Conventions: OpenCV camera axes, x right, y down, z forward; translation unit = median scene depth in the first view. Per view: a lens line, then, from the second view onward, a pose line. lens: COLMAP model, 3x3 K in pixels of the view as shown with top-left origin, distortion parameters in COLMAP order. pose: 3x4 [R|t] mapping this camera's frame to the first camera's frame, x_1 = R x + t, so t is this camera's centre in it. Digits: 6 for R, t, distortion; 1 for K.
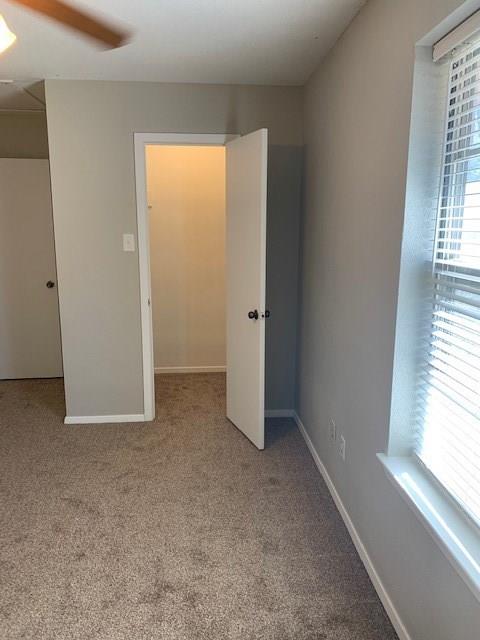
lens RADIAL K [[488.5, 0, 240.5], [0, 488.5, 317.6], [0, 0, 1]] dist [0.004150, -0.015932]
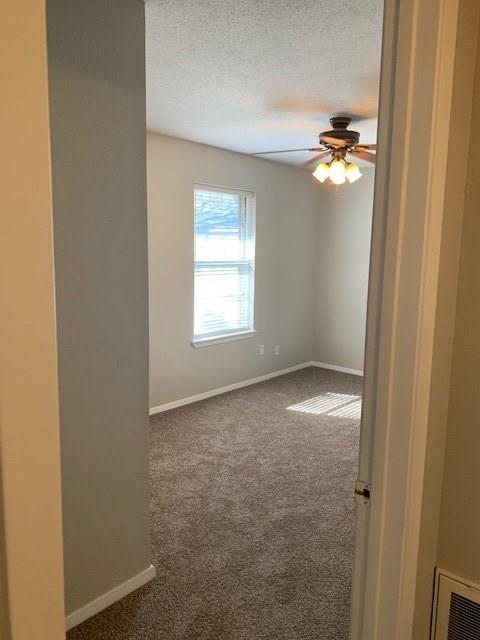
lens RADIAL K [[488.5, 0, 240.5], [0, 488.5, 317.6], [0, 0, 1]] dist [0.004150, -0.015932]
pose [[-0.689337, -0.112664, 0.715627, -1.002502], [0.126693, 0.953861, 0.272208, -0.292065], [-0.713277, 0.278308, -0.643258, 1.483035]]
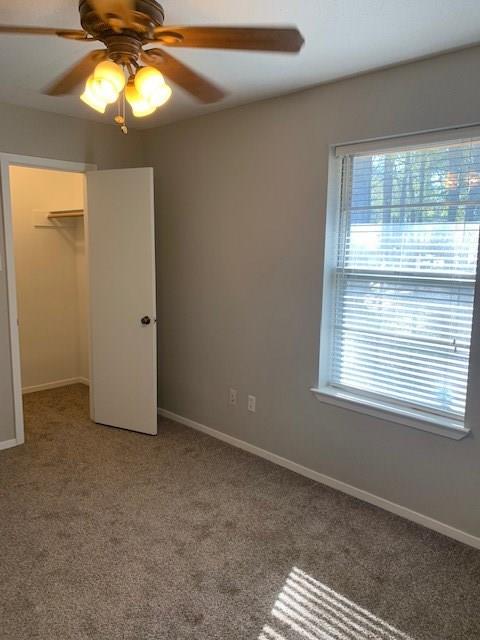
lens RADIAL K [[488.5, 0, 240.5], [0, 488.5, 317.6], [0, 0, 1]] dist [0.004150, -0.015932]
pose [[0.752622, -0.086586, 0.652735, -0.576764], [0.112350, 0.993666, 0.002268, 0.010243], [-0.648797, 0.071628, 0.757583, -0.045279]]
